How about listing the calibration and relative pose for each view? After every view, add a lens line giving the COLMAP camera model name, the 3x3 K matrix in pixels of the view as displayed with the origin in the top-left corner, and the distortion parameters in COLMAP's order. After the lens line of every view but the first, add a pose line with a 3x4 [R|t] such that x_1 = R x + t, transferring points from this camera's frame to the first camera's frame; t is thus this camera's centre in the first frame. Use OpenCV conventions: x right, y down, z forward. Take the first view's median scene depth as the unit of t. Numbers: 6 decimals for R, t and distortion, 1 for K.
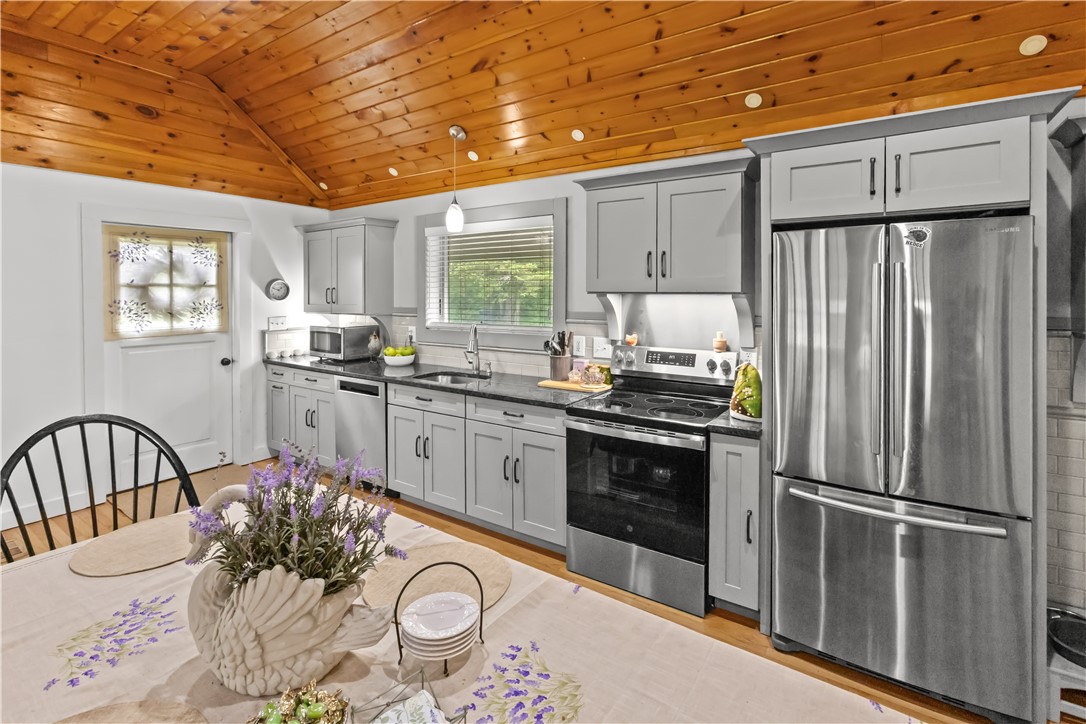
lens RADIAL K [[510.5, 0, 545.0], [0, 510.5, 291.1], [0, 0, 1]] dist [-0.000140, 0.000726]
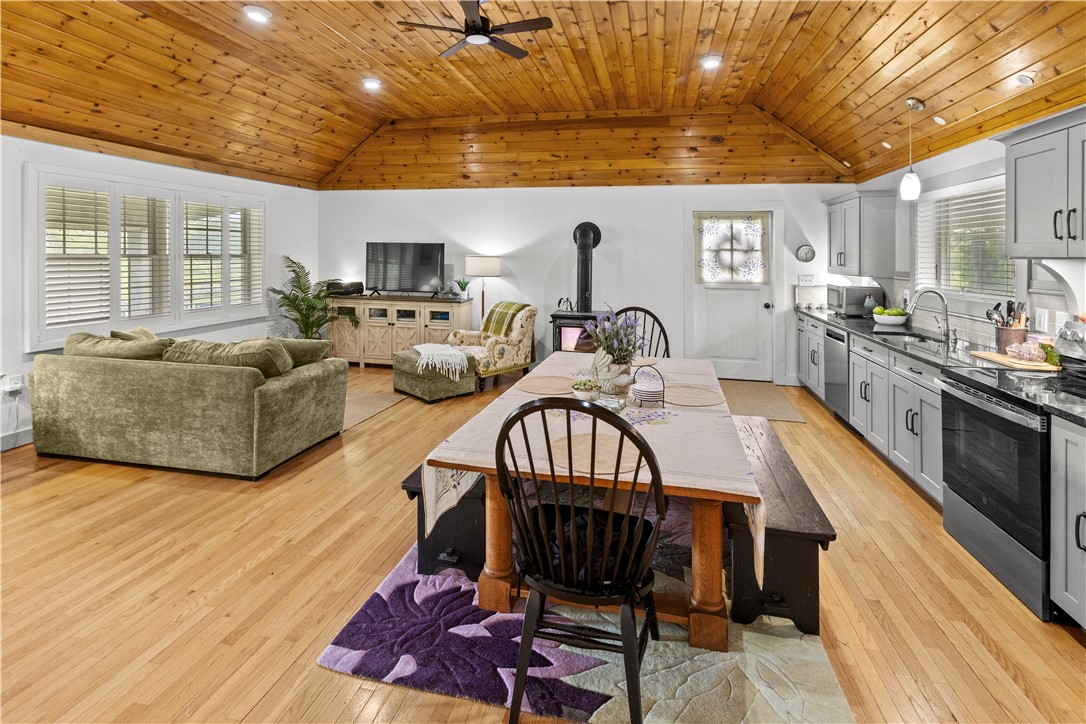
lens RADIAL K [[517.3, 0, 545.3], [0, 517.3, 254.0], [0, 0, 1]] dist [-0.032268, 0.018625]
pose [[0.384407, 0.007012, -0.923137, 0.503081], [-0.012161, 0.999923, 0.002531, 0.003753], [0.923084, 0.010253, 0.384463, -0.097196]]
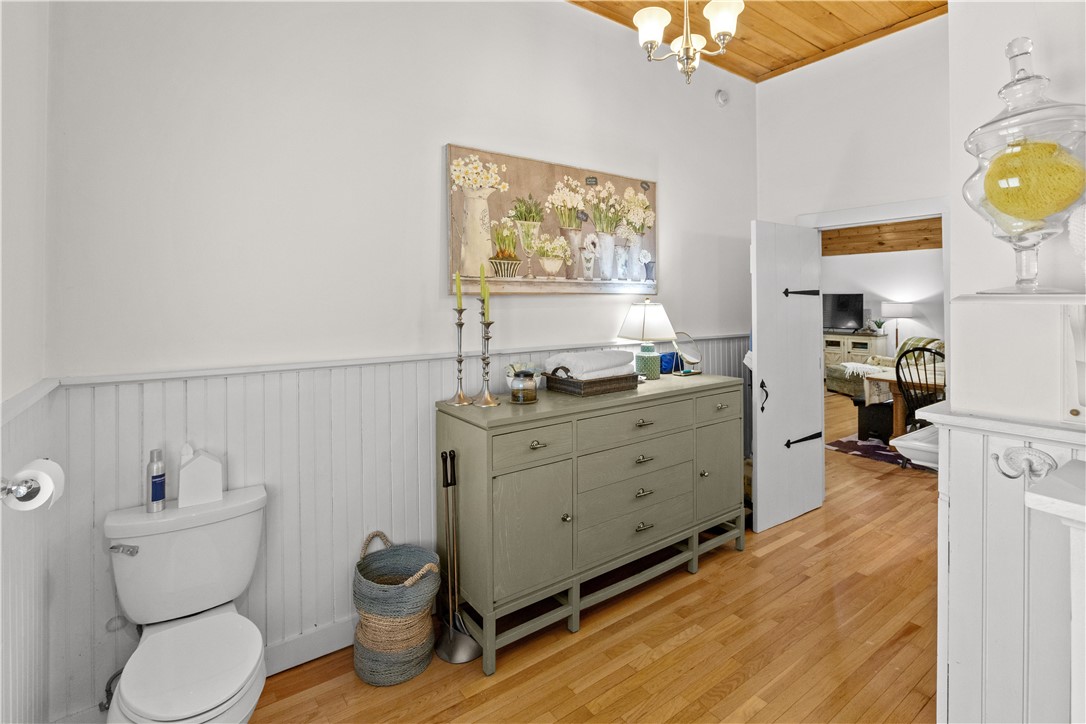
lens RADIAL K [[513.0, 0, 542.6], [0, 513.0, 305.4], [0, 0, 1]] dist [-0.001054, 0.000026]
pose [[-0.333807, 0.010488, -0.942583, 1.496384], [0.002155, 0.999944, 0.010362, 0.002609], [0.942639, 0.001427, -0.333811, -0.346938]]
